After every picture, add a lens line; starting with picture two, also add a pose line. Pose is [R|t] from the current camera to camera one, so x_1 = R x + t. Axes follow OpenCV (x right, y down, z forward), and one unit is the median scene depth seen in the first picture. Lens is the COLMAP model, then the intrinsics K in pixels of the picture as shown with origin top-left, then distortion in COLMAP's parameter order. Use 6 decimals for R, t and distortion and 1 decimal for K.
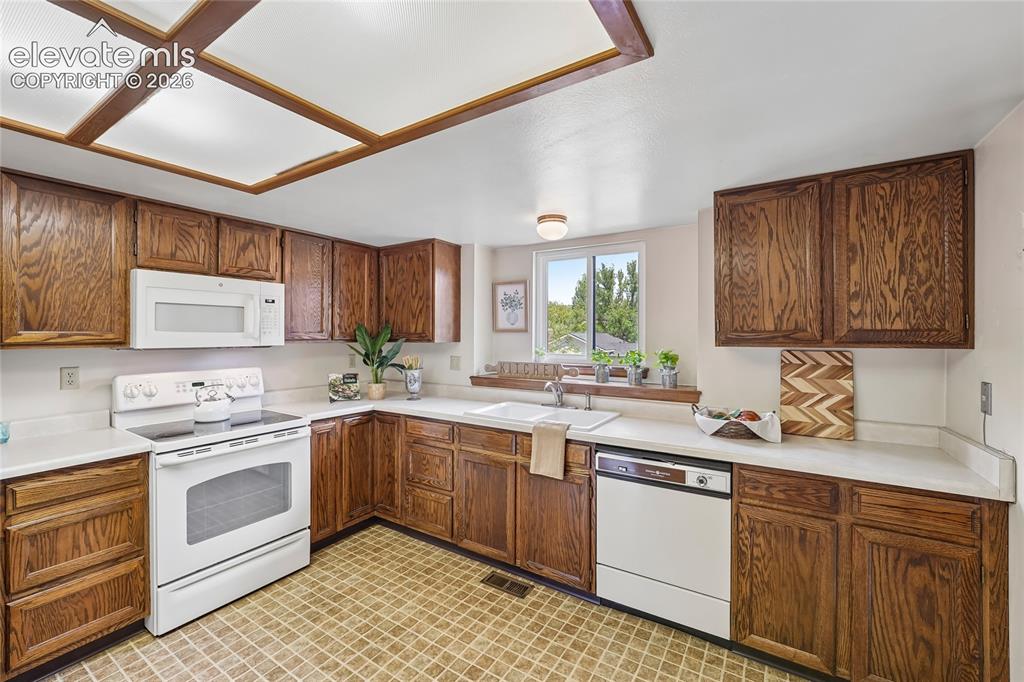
lens RADIAL K [[427.9, 0, 510.0], [0, 427.9, 337.1], [0, 0, 1]] dist [-0.011022, -0.001049]
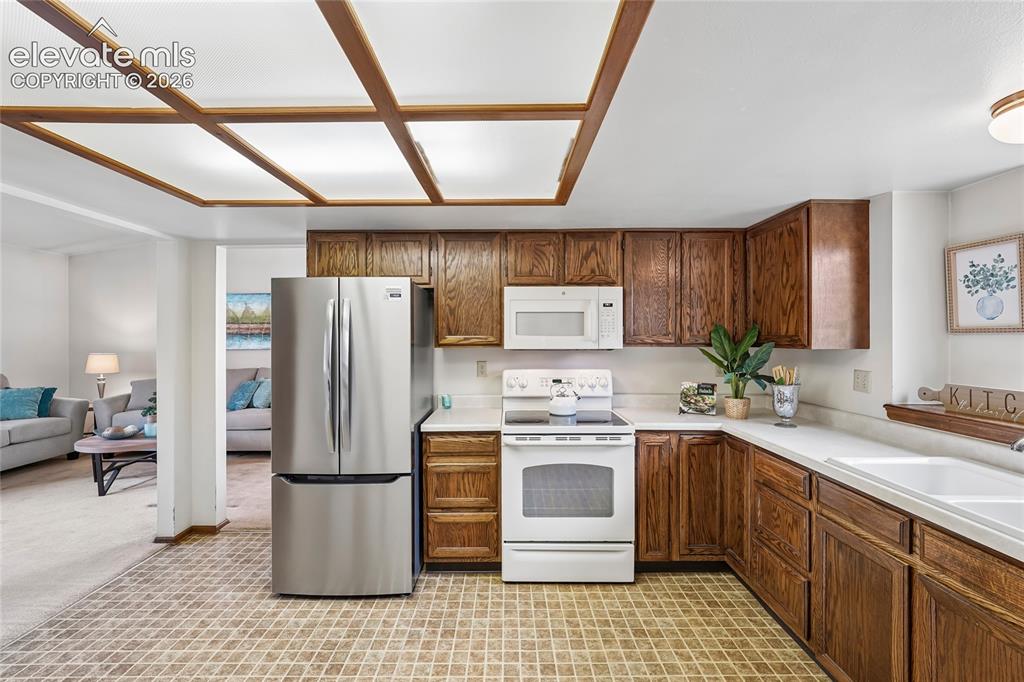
lens RADIAL K [[444.6, 0, 509.5], [0, 444.6, 337.3], [0, 0, 1]] dist [-0.012085, 0.000876]
pose [[0.527577, -0.002114, -0.849505, 0.216385], [-0.003318, 0.999984, -0.004548, -0.001856], [0.849501, 0.005218, 0.527561, 0.247911]]
